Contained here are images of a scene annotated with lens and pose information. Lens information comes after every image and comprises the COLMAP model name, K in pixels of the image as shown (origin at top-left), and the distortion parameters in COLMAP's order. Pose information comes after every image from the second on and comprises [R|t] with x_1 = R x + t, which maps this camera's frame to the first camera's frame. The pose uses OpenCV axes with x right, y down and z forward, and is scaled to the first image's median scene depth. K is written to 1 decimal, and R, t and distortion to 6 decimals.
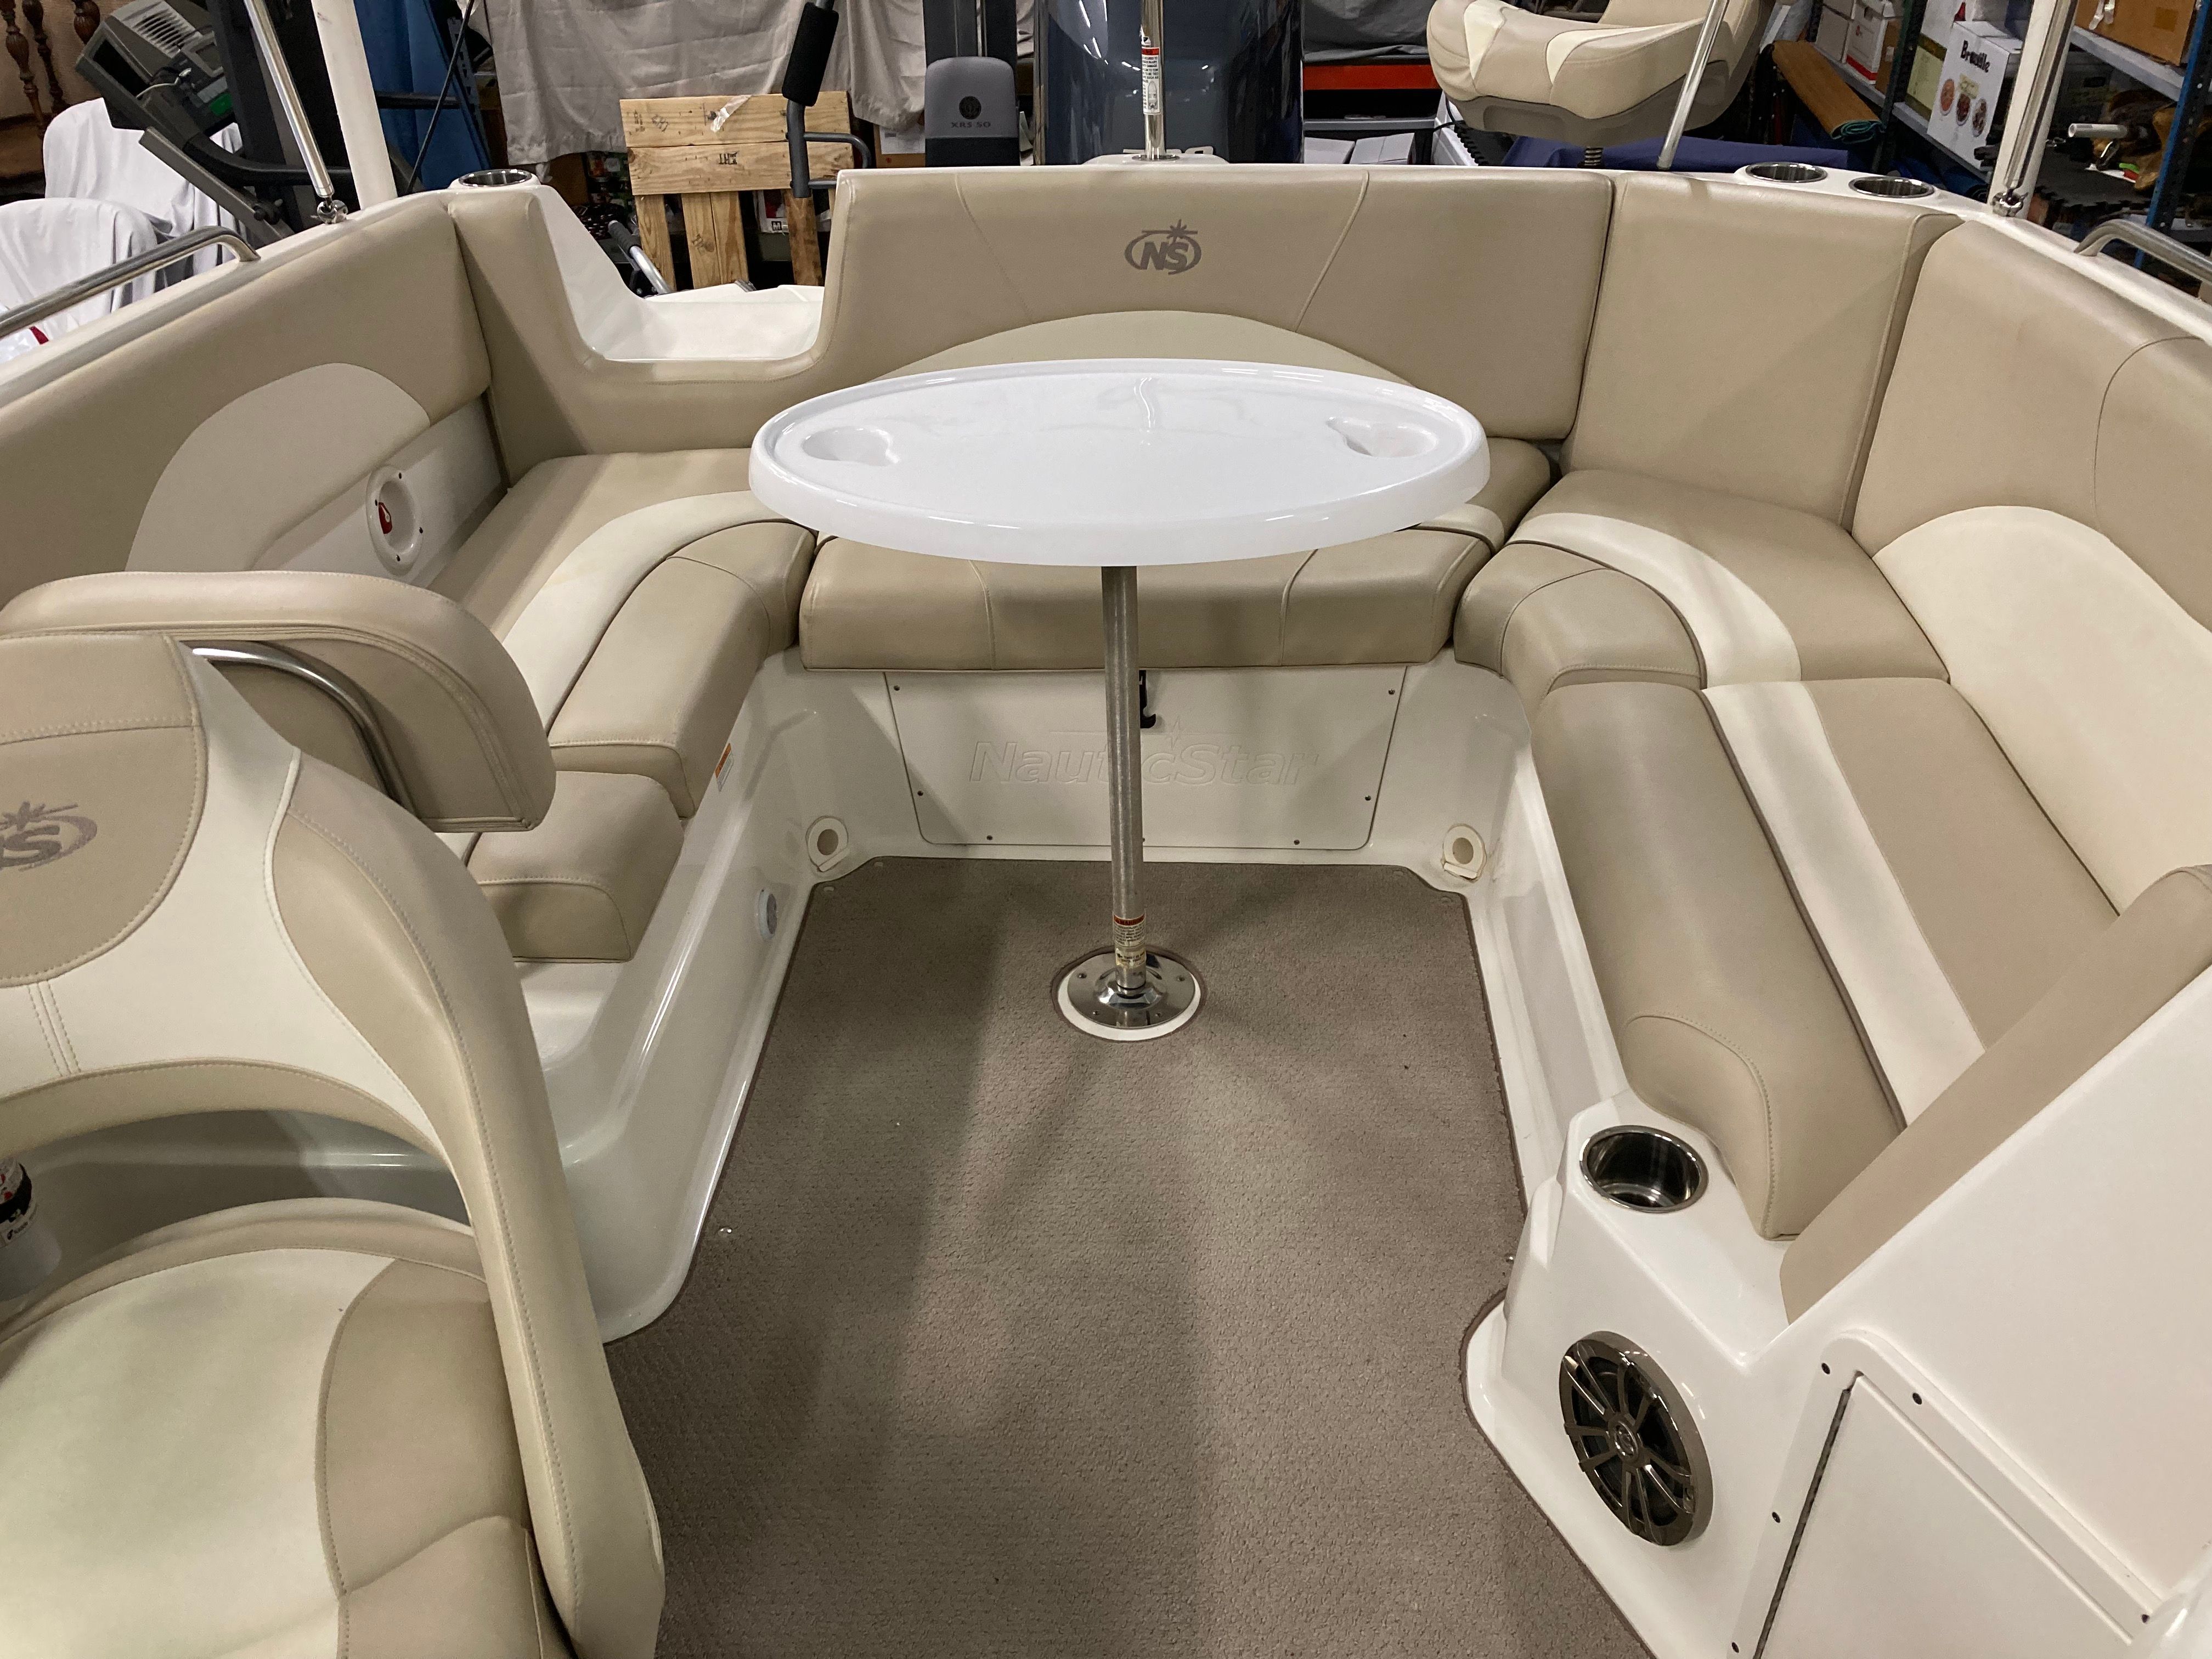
lens RADIAL K [[1799.5, 0, 1091.8], [0, 1799.5, 843.5], [0, 0, 1]] dist [0.013741, -0.006643]
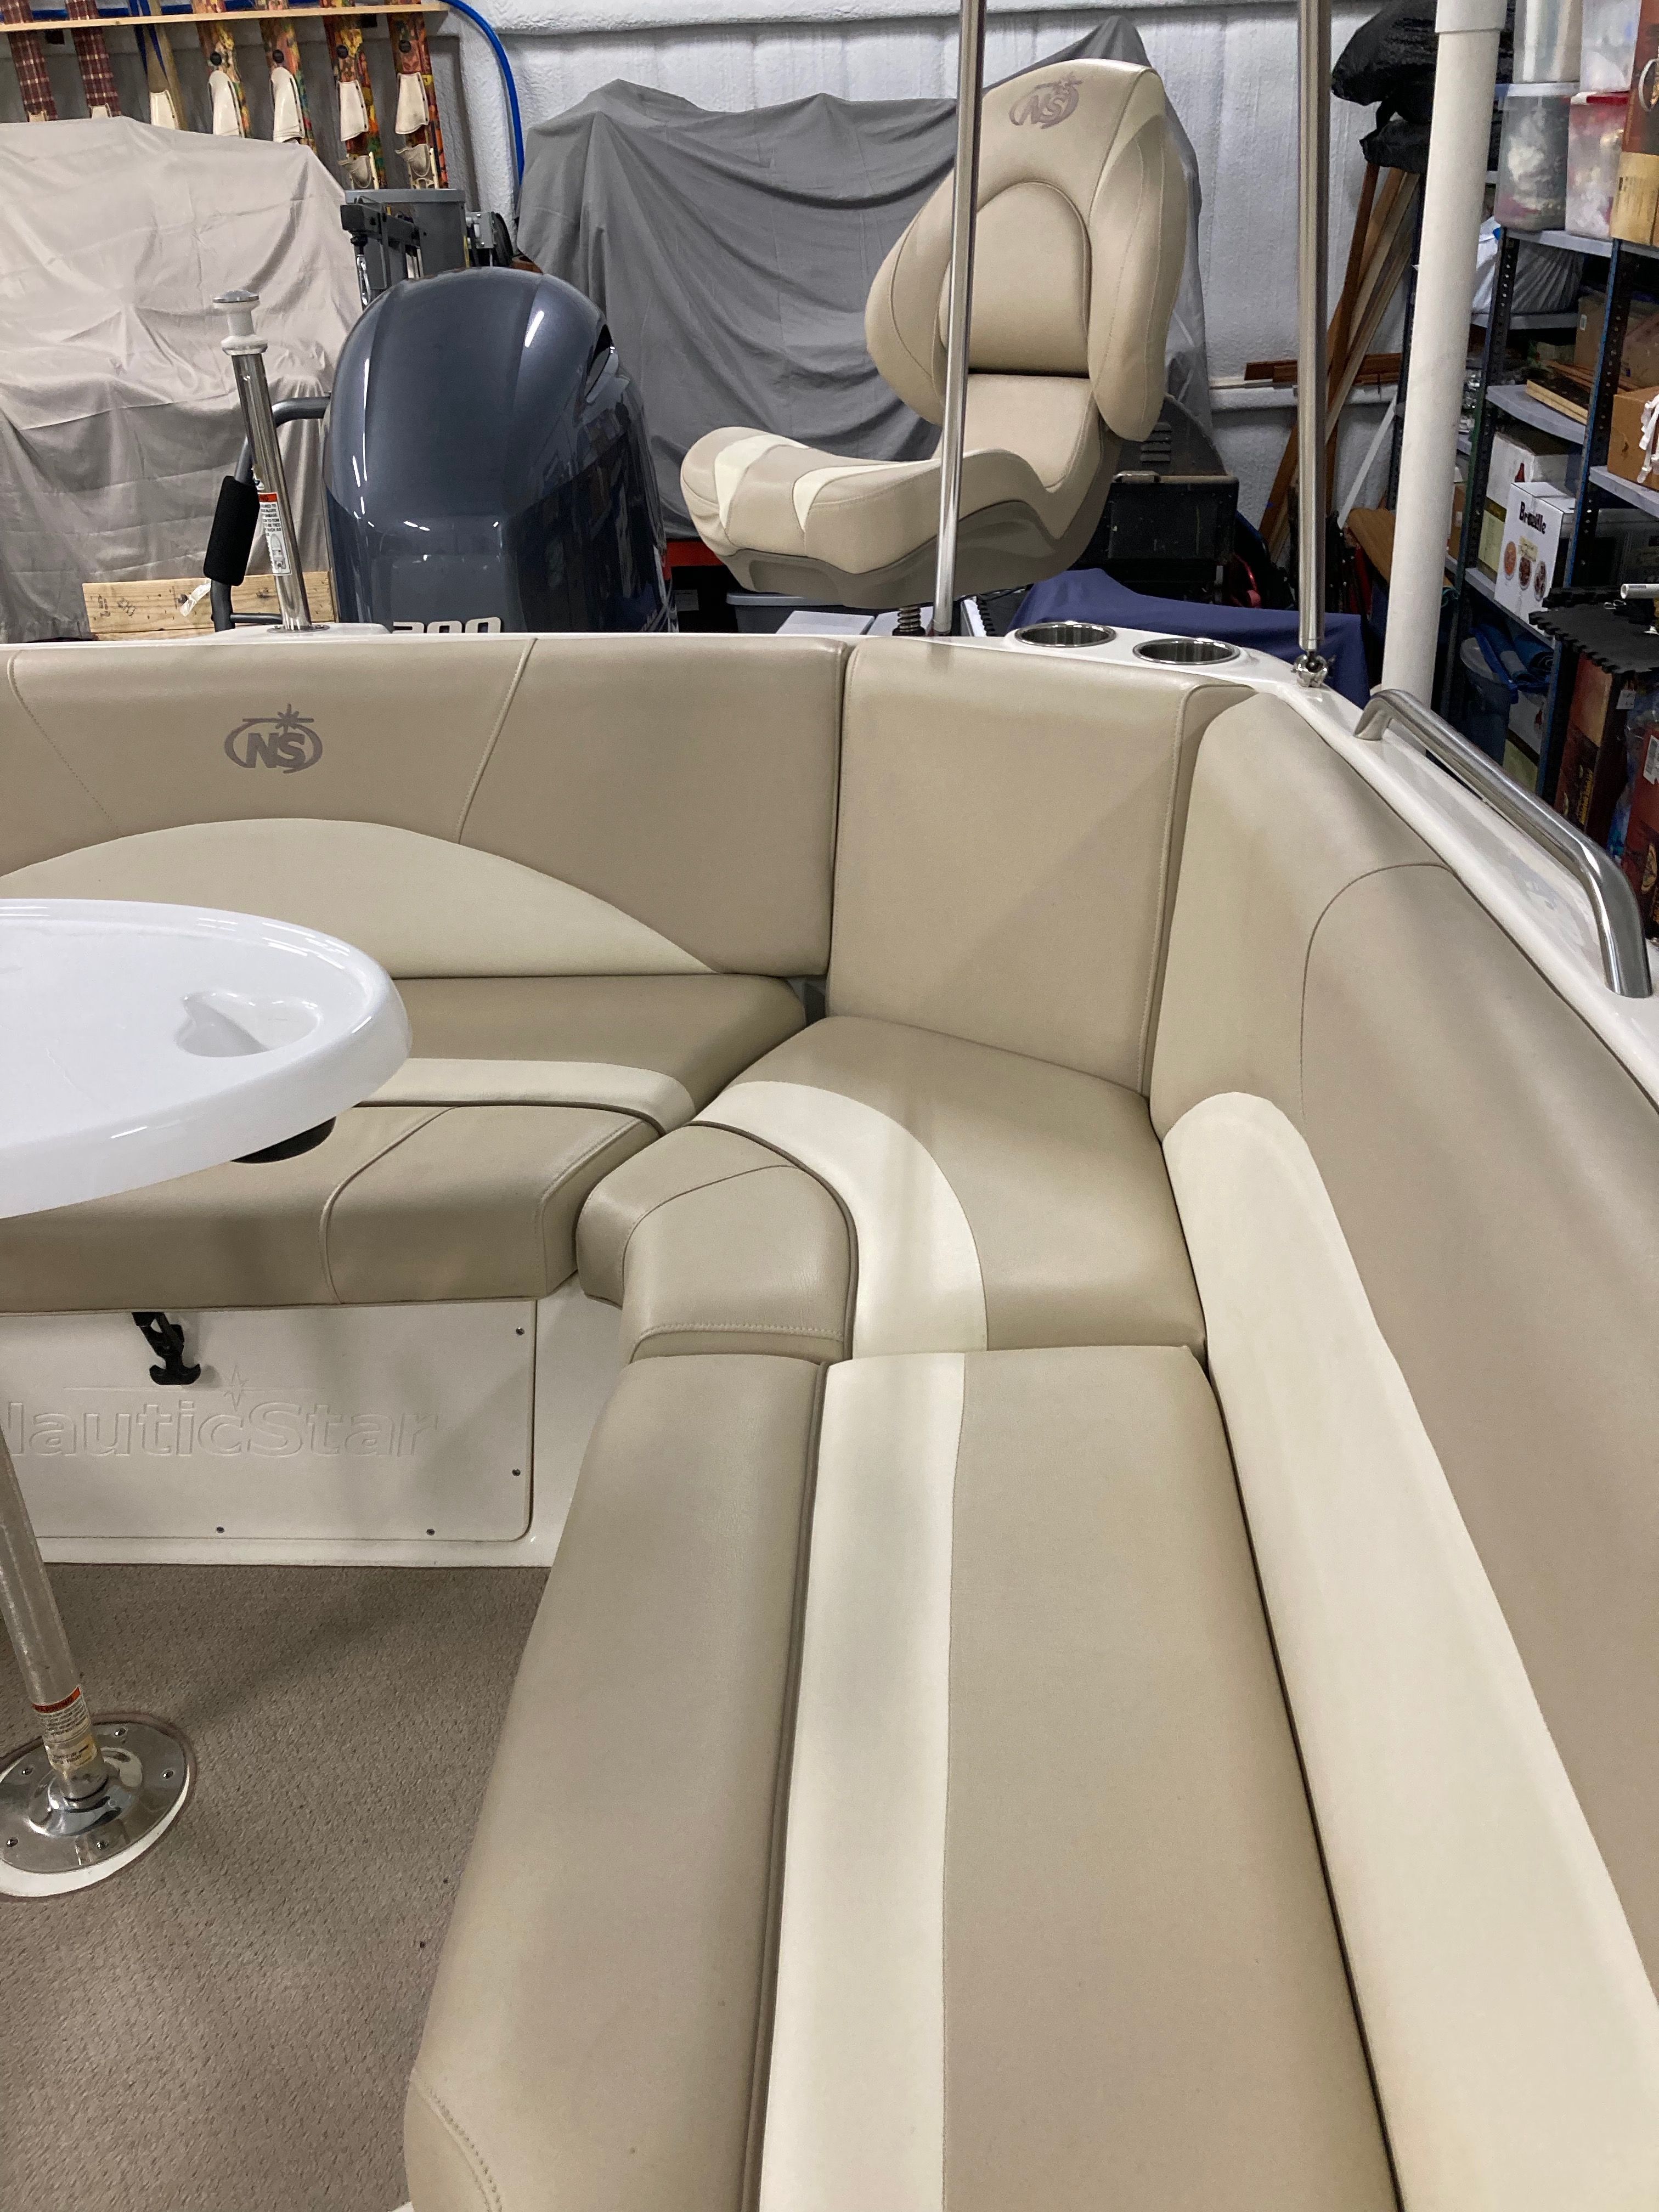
lens RADIAL K [[1799.5, 0, 832.4], [0, 1799.5, 1086.9], [0, 0, 1]] dist [0.013741, -0.006643]
pose [[0.999896, -0.013611, -0.004806, 0.268988], [0.012931, 0.992591, -0.120816, -0.084345], [0.006415, 0.120741, 0.992663, 0.246790]]
